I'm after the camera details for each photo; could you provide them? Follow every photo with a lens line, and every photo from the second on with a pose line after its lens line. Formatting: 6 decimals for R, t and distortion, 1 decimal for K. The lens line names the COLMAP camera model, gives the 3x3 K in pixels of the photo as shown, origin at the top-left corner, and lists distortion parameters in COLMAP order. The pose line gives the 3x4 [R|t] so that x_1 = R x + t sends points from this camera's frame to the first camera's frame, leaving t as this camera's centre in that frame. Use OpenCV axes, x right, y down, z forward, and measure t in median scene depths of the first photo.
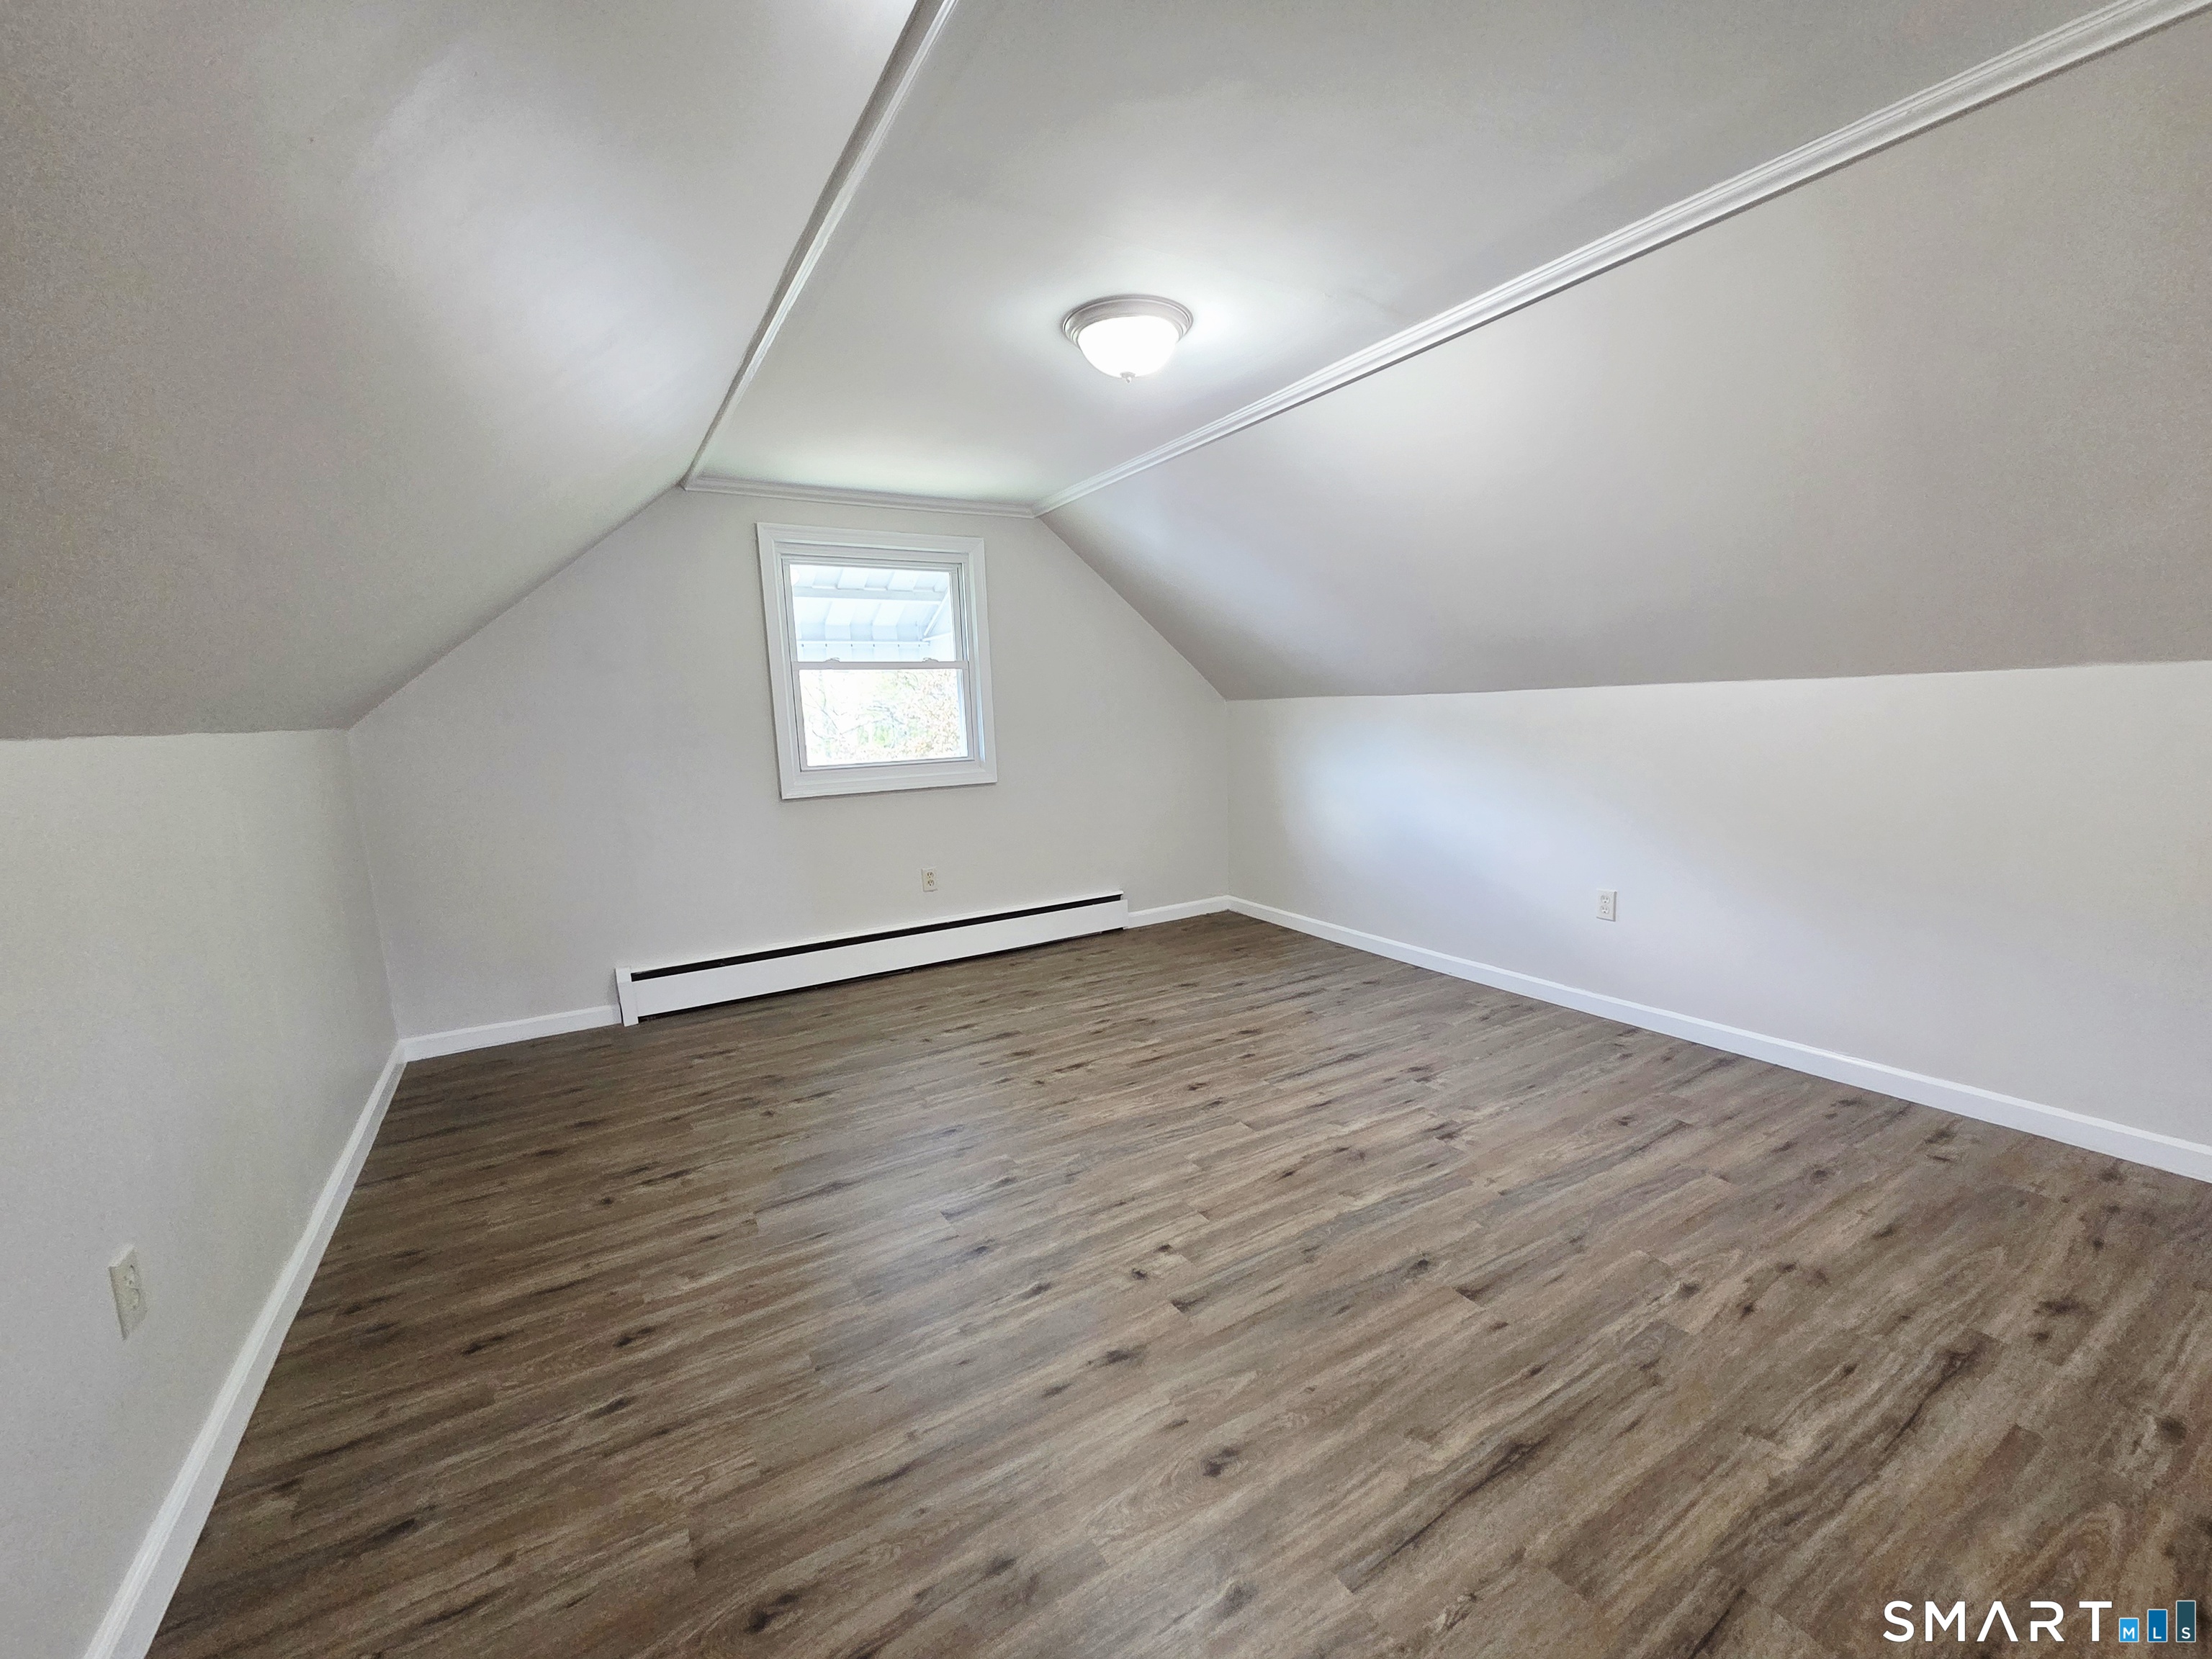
lens RADIAL K [[903.6, 0, 1113.9], [0, 903.6, 842.9], [0, 0, 1]] dist [0.001822, 0.000202]
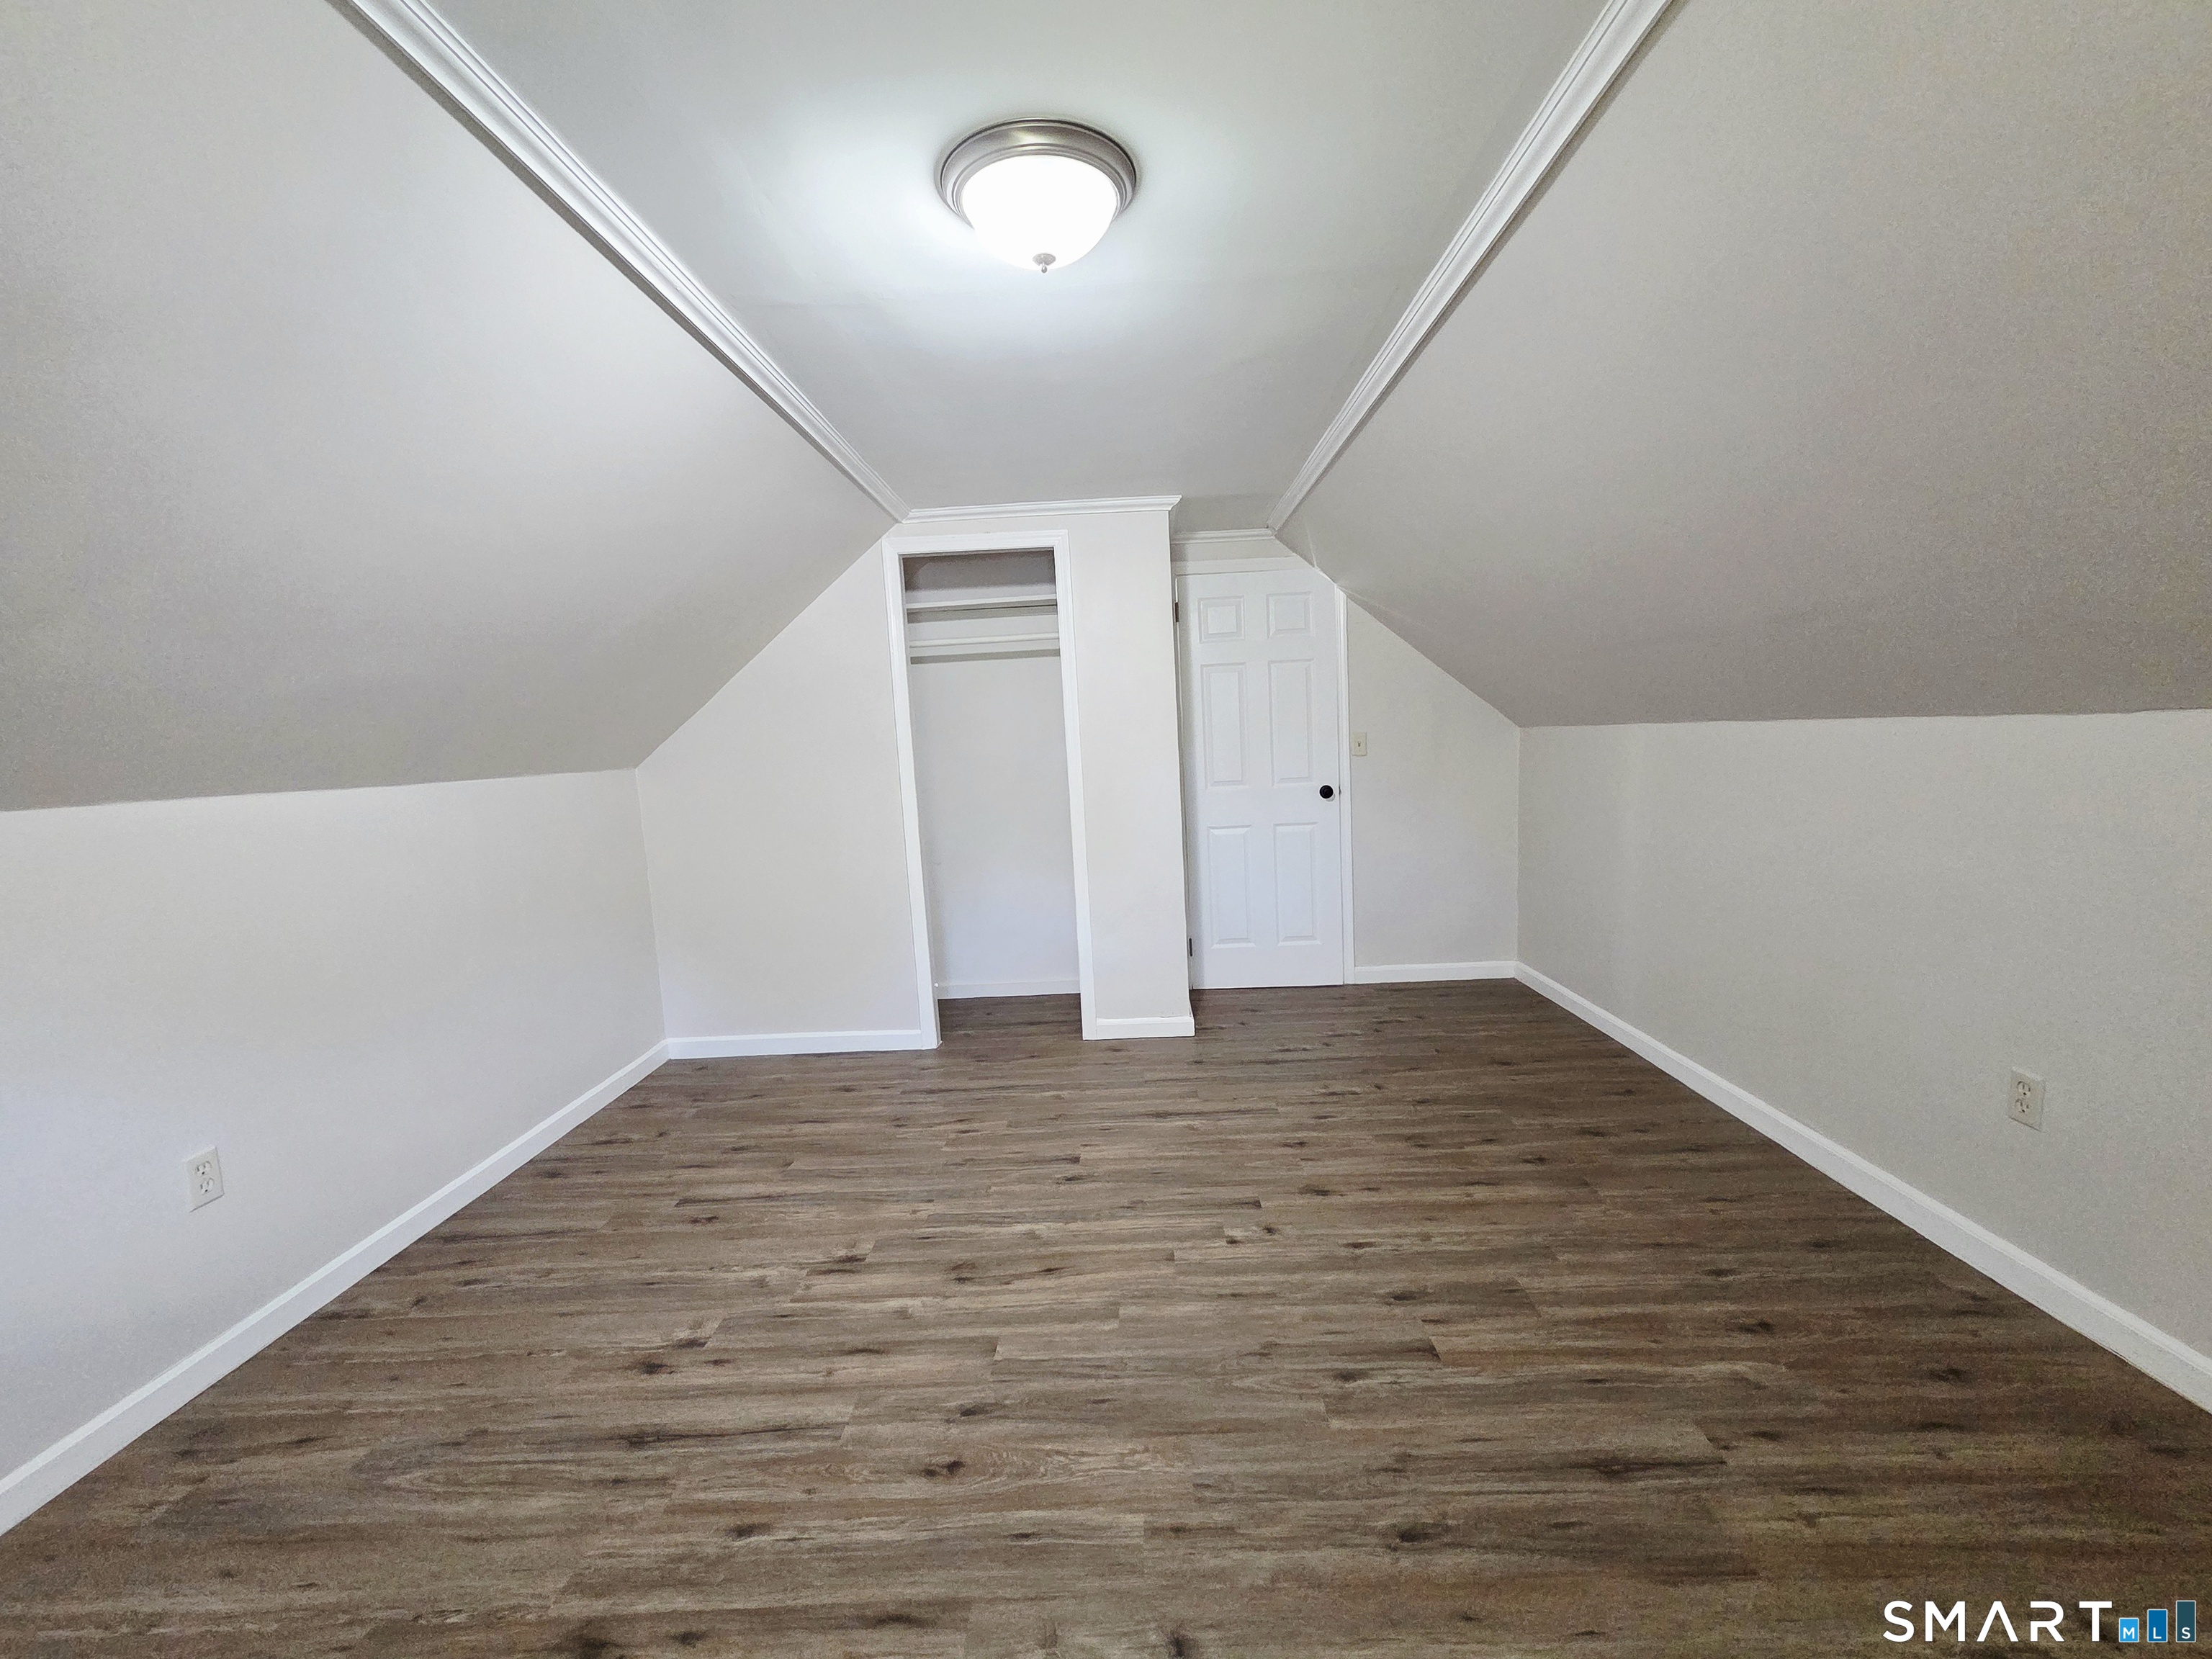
lens RADIAL K [[901.7, 0, 1117.8], [0, 901.7, 844.6], [0, 0, 1]] dist [0.003553, 0.000222]
pose [[-0.843422, 0.012554, 0.537105, -0.359470], [0.154120, 0.963363, 0.219498, -0.241561], [-0.514671, 0.267908, -0.814456, 1.559850]]
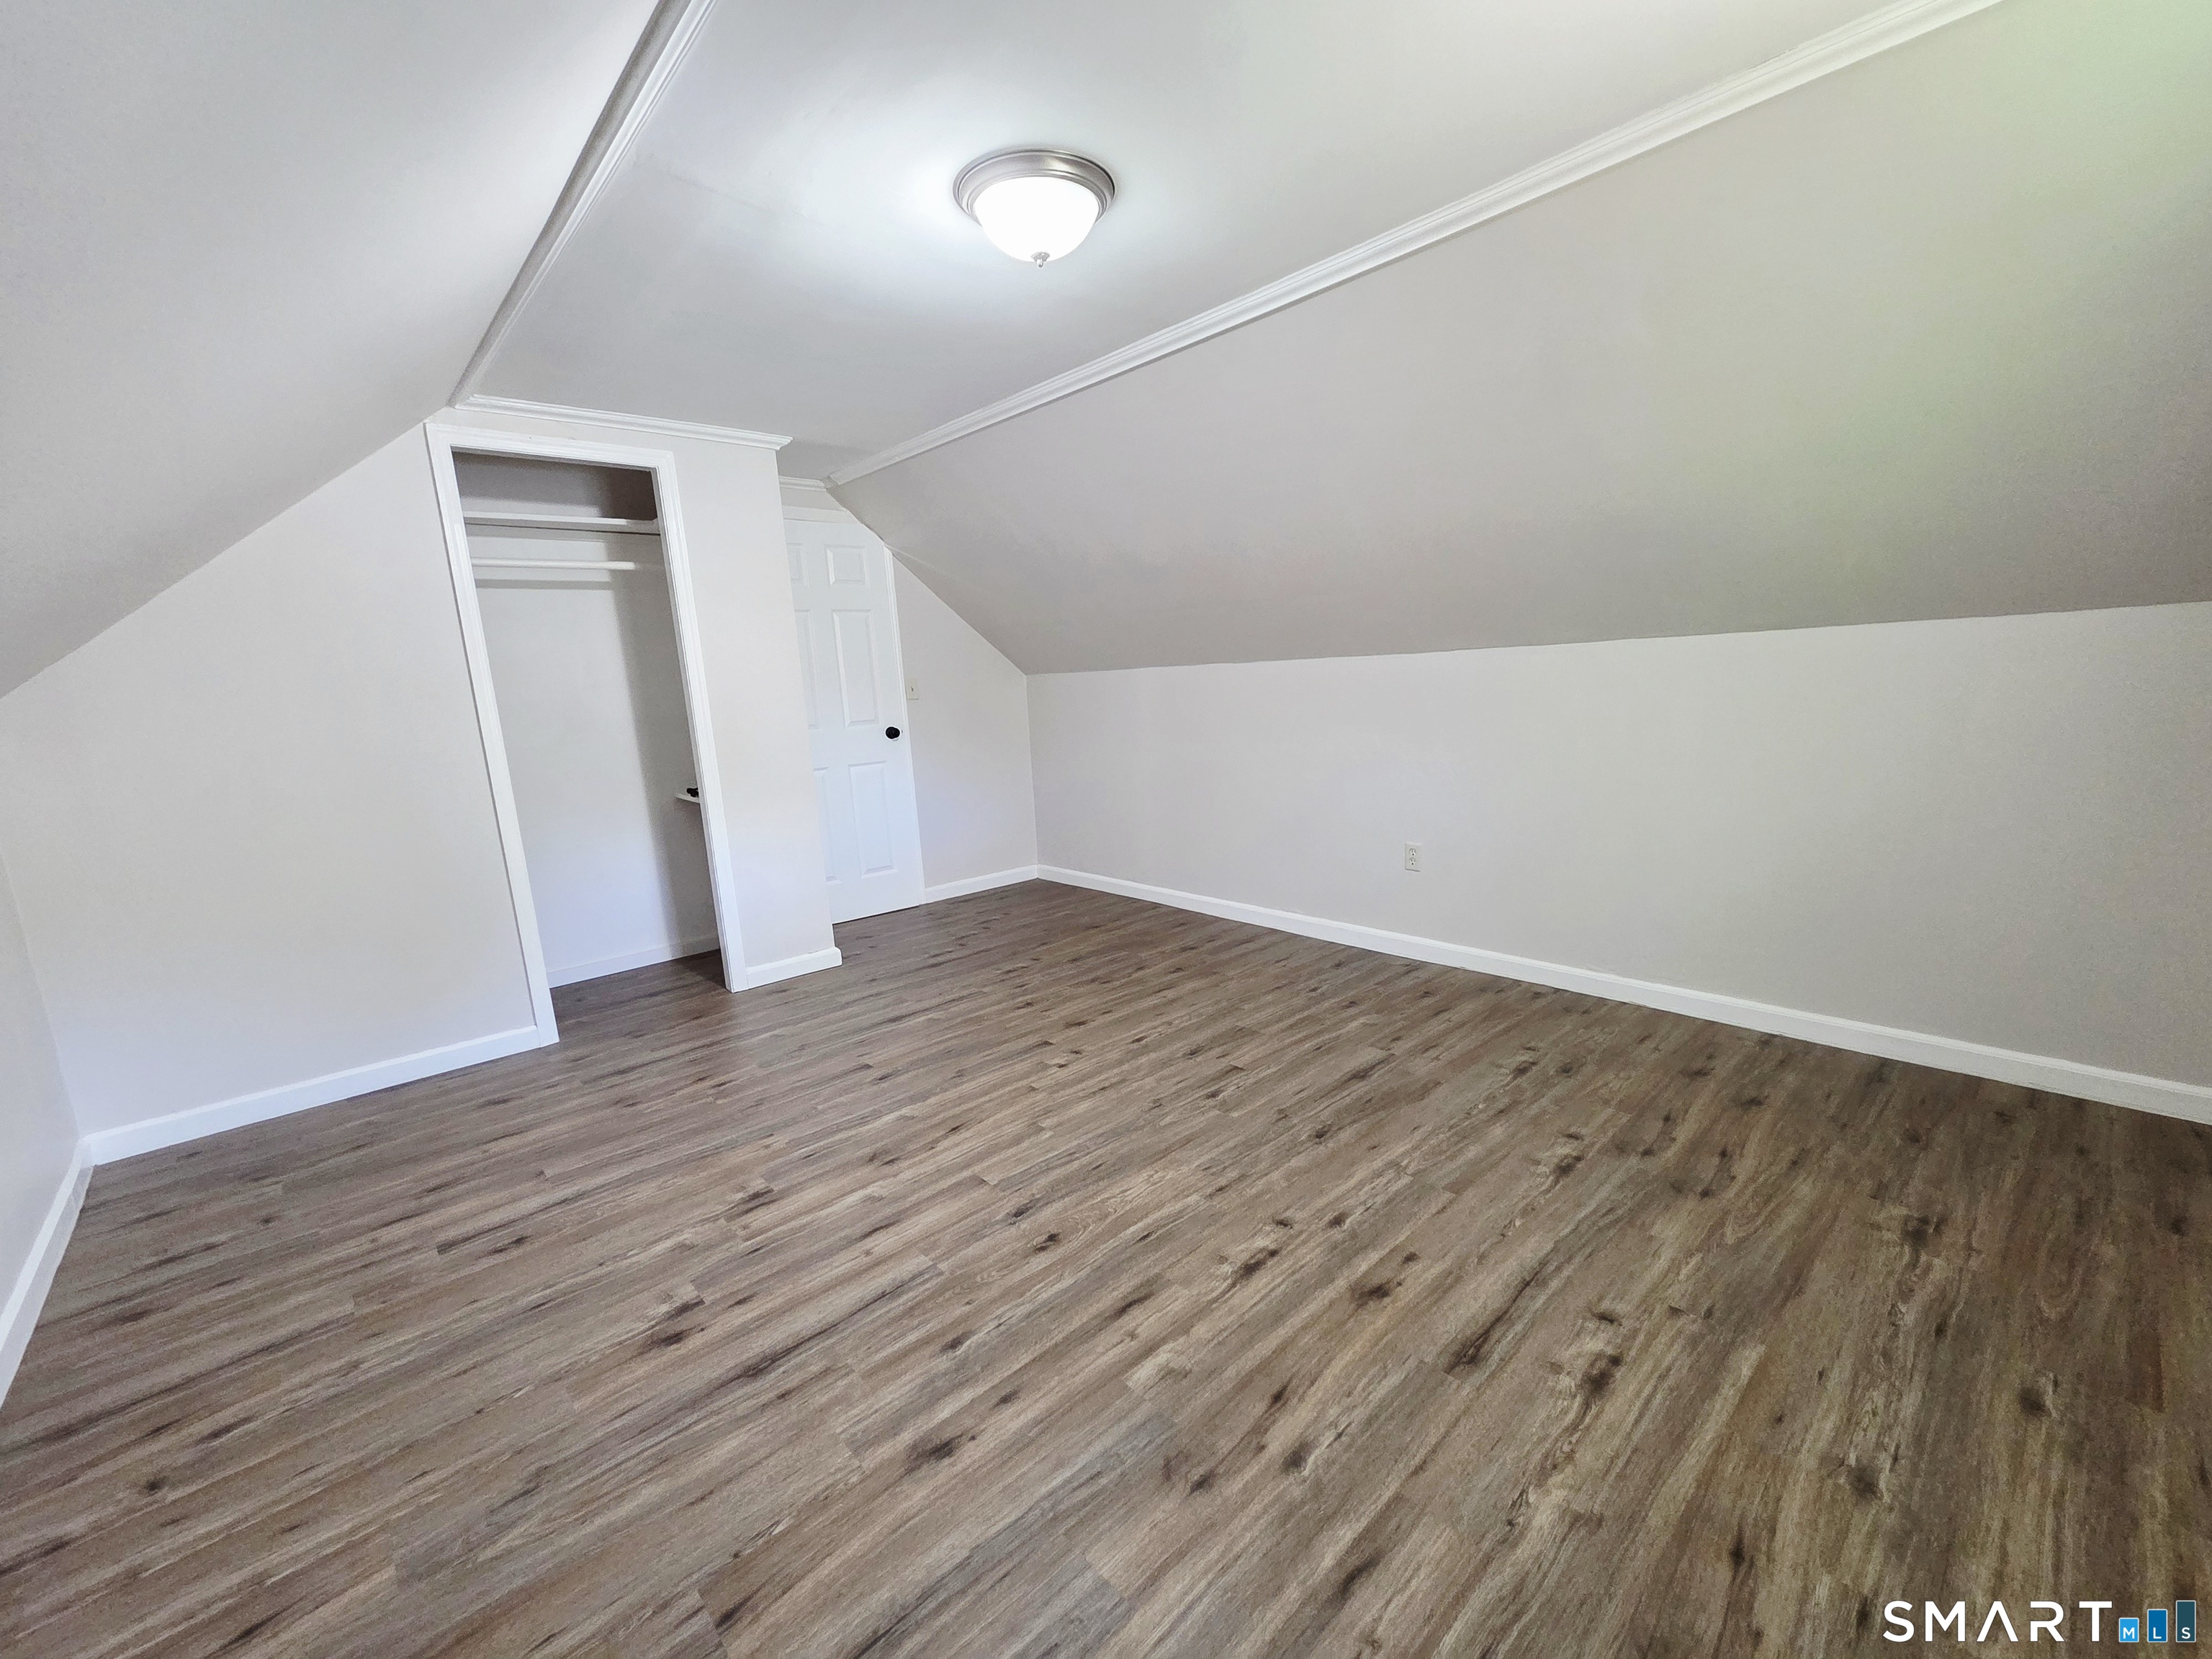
lens RADIAL K [[903.6, 0, 1113.9], [0, 903.6, 842.9], [0, 0, 1]] dist [0.001822, 0.000202]
pose [[-0.978127, 0.118396, -0.171025, 0.148654], [0.056788, 0.942966, 0.328008, -0.278524], [0.200105, 0.311122, -0.929065, 1.865957]]
